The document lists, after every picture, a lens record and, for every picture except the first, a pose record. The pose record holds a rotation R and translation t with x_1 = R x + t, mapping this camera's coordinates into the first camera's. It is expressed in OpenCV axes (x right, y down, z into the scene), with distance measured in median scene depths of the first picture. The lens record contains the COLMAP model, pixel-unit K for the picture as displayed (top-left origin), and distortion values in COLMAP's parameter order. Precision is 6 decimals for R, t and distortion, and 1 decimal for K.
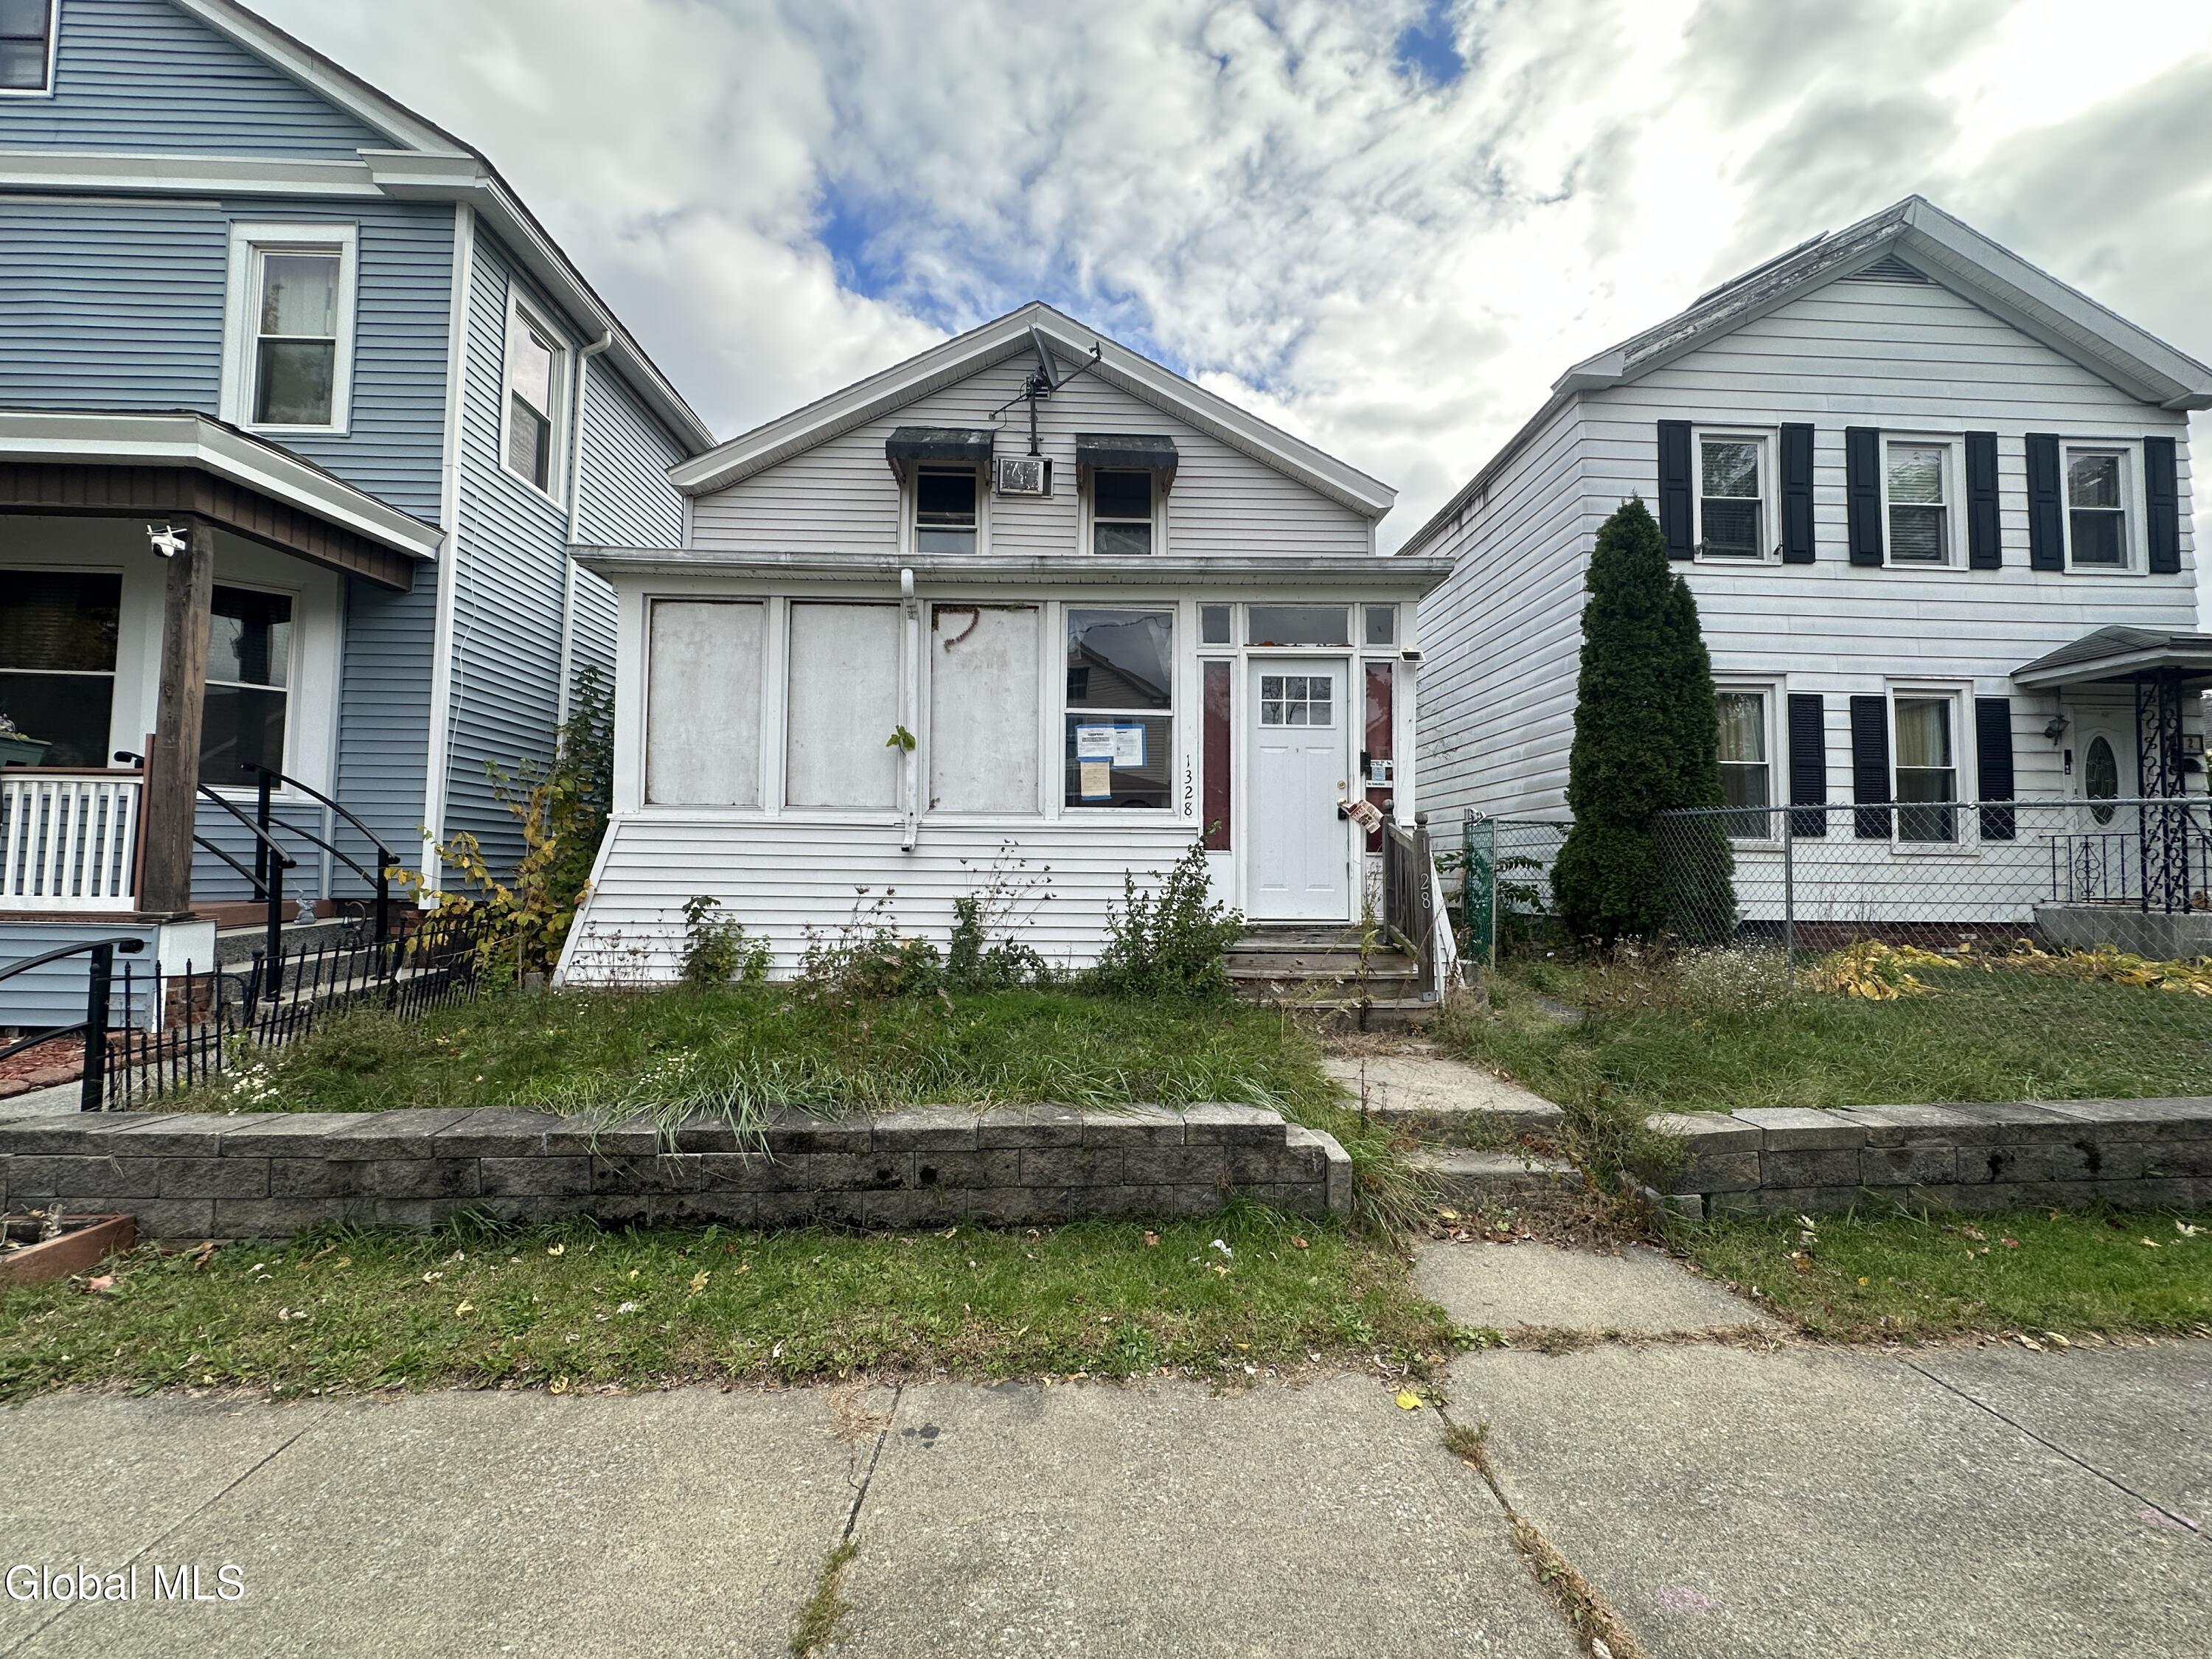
lens RADIAL K [[883.9, 0, 1108.3], [0, 883.9, 831.9], [0, 0, 1]] dist [-0.001446, -0.000121]
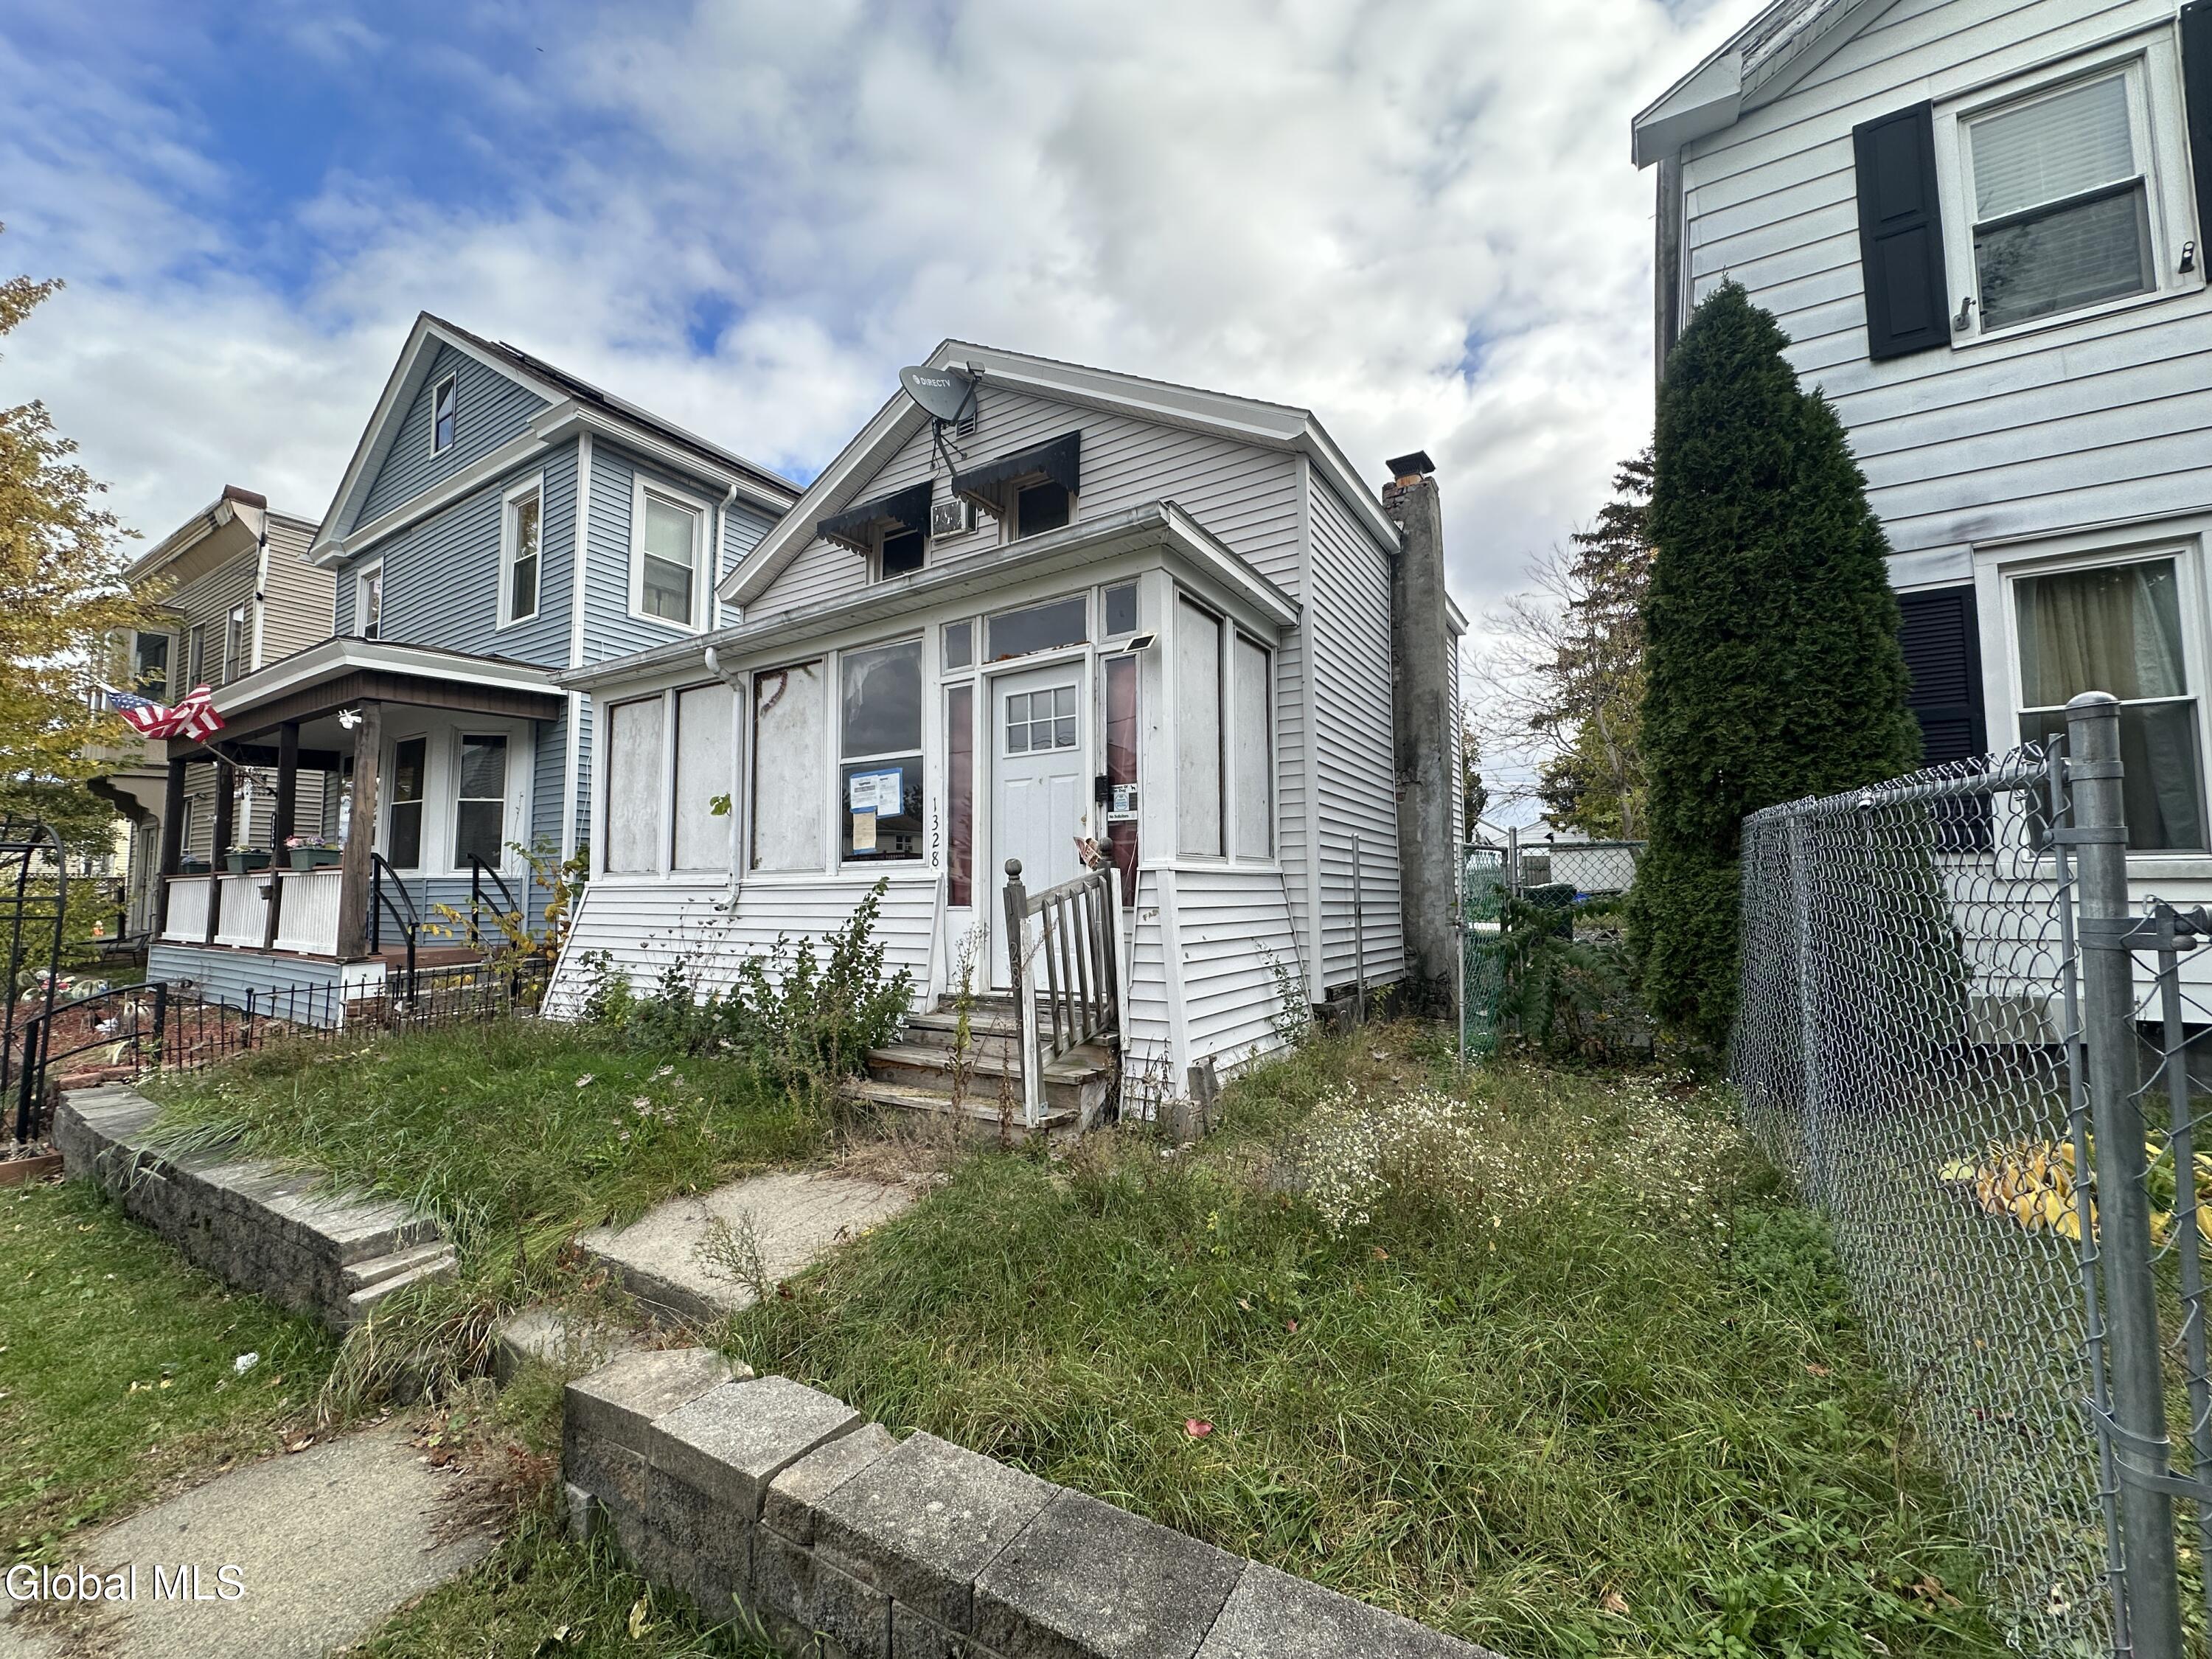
lens RADIAL K [[883.9, 0, 1111.7], [0, 883.9, 831.9], [0, 0, 1]] dist [-0.001446, -0.000121]
pose [[0.826570, -0.056065, -0.560034, 0.726774], [0.039052, 0.998341, -0.042305, -0.008754], [0.561477, 0.013097, 0.827389, 0.369304]]
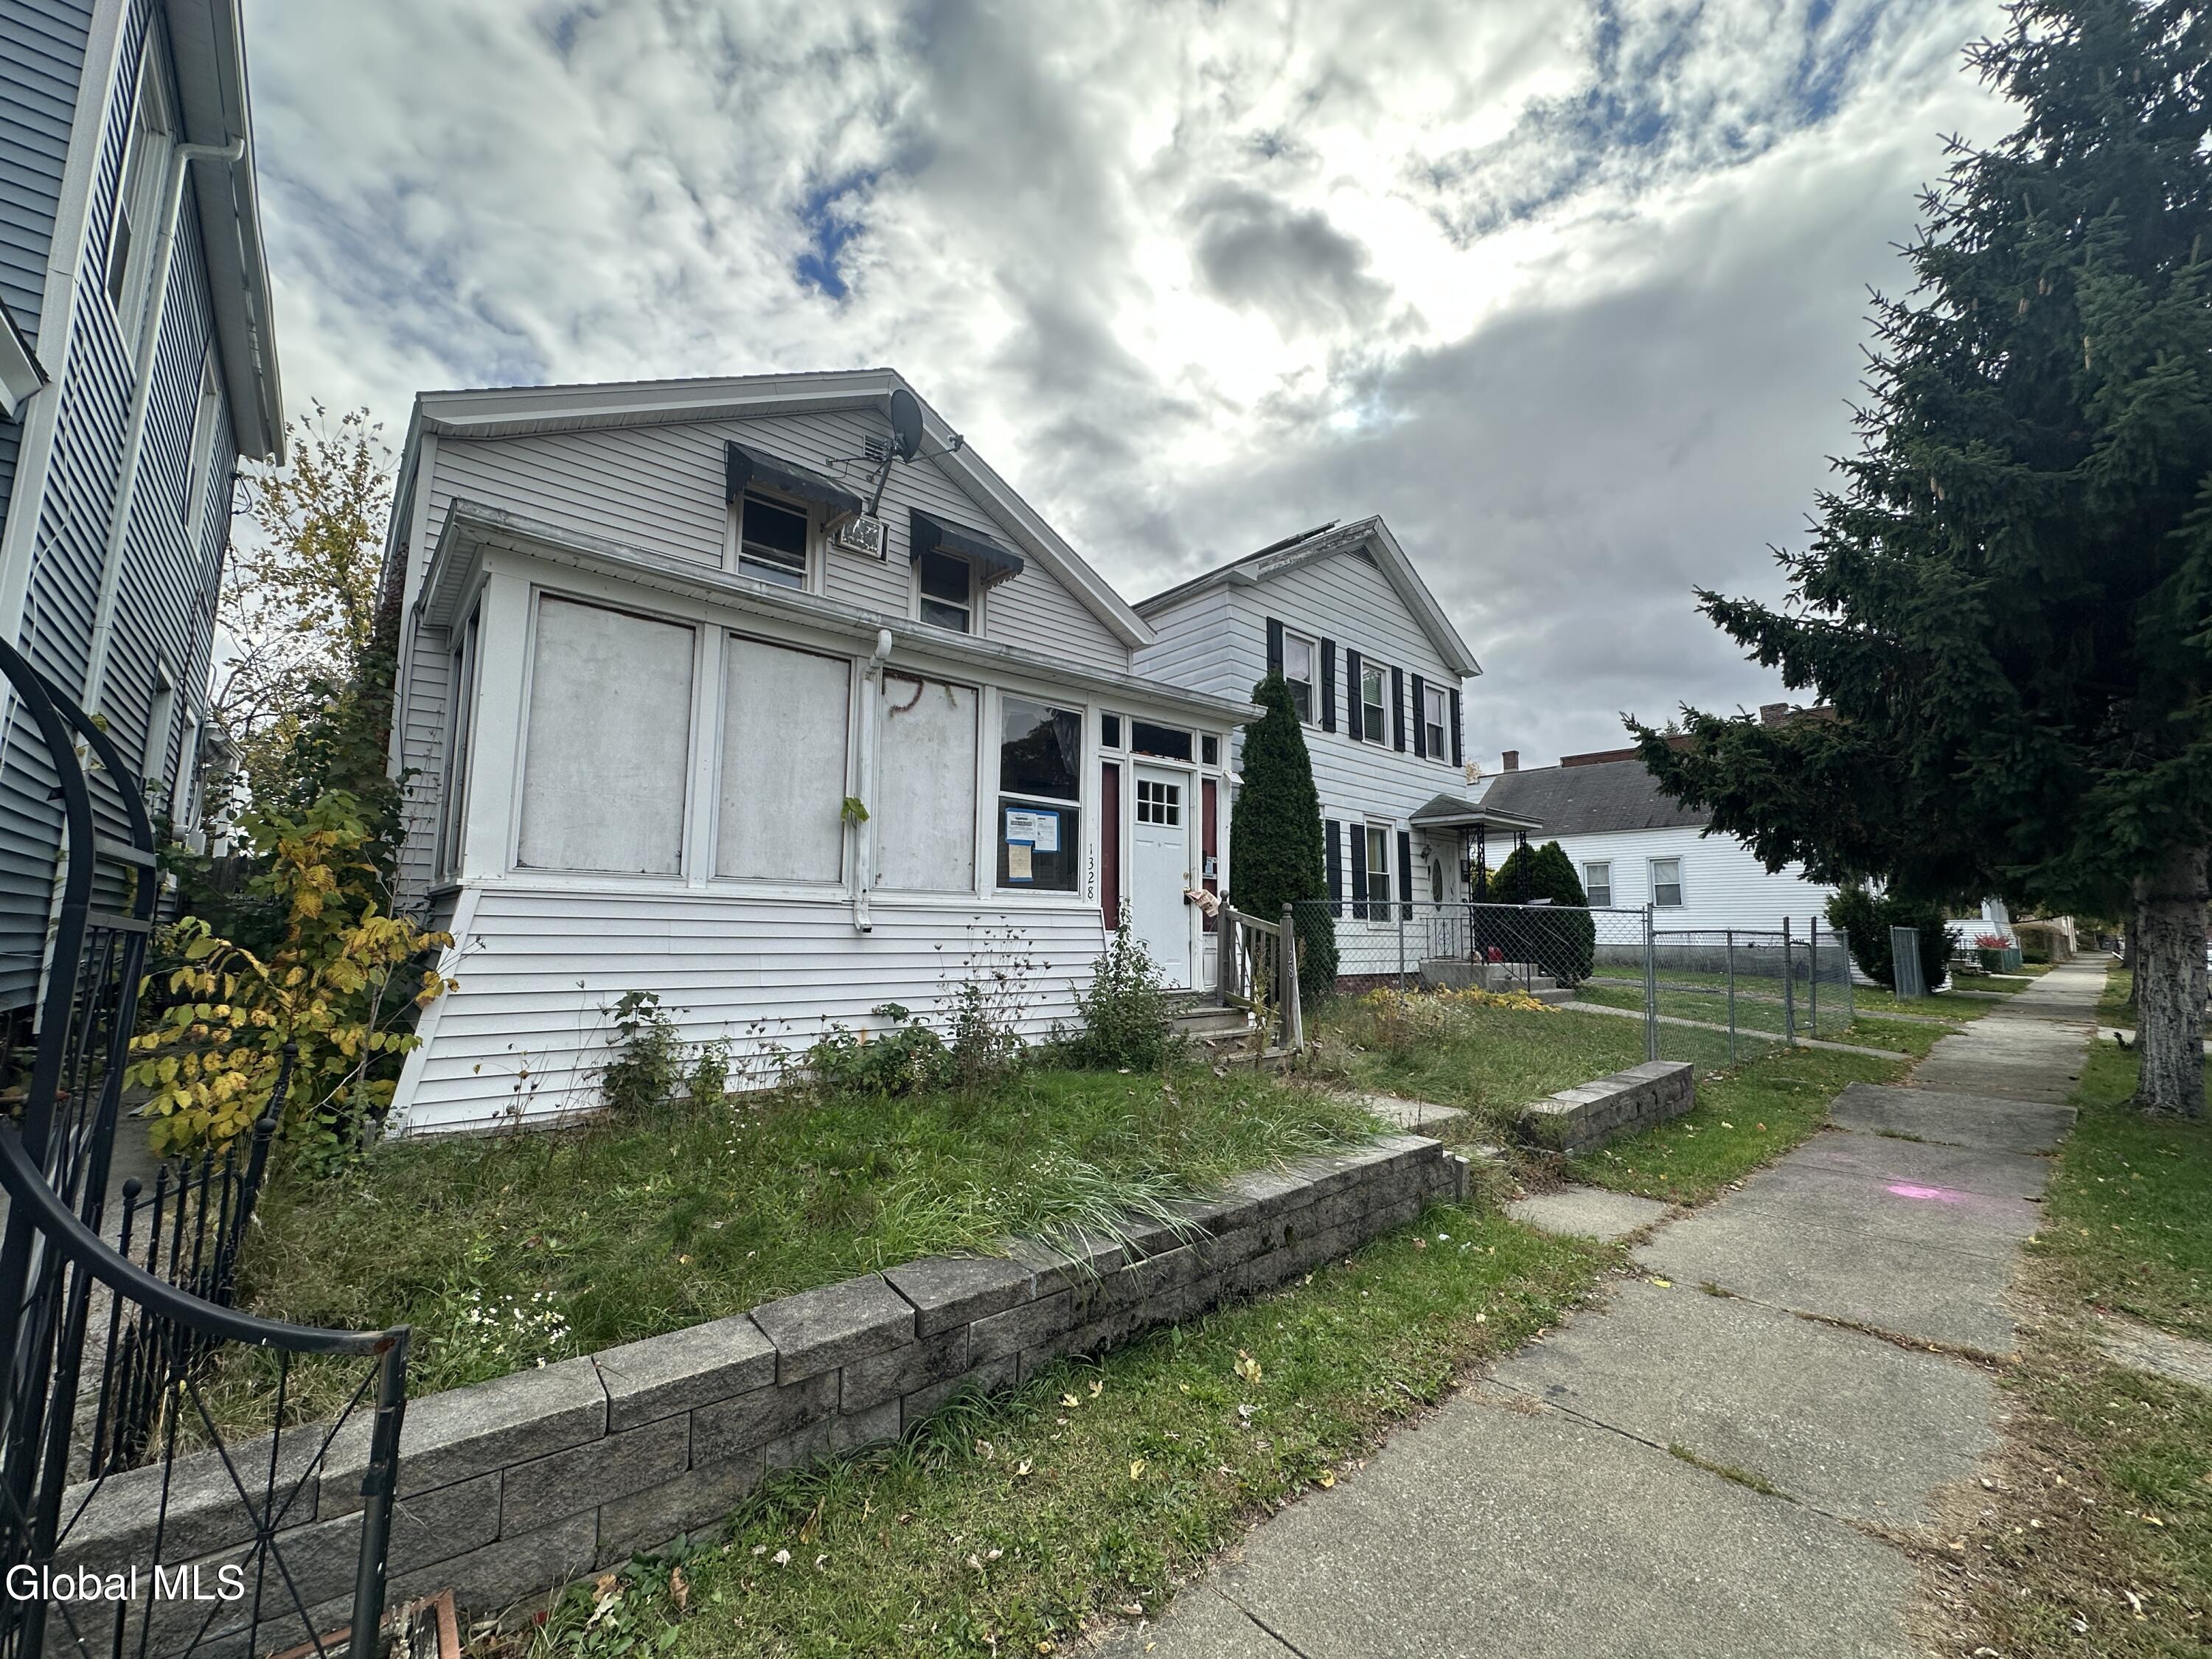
lens RADIAL K [[883.9, 0, 1113.2], [0, 883.9, 831.8], [0, 0, 1]] dist [-0.001446, -0.000121]
pose [[0.774684, 0.070438, 0.628413, -0.584305], [-0.027088, 0.996561, -0.078310, -0.016144], [-0.631768, 0.043643, 0.773928, 0.124042]]
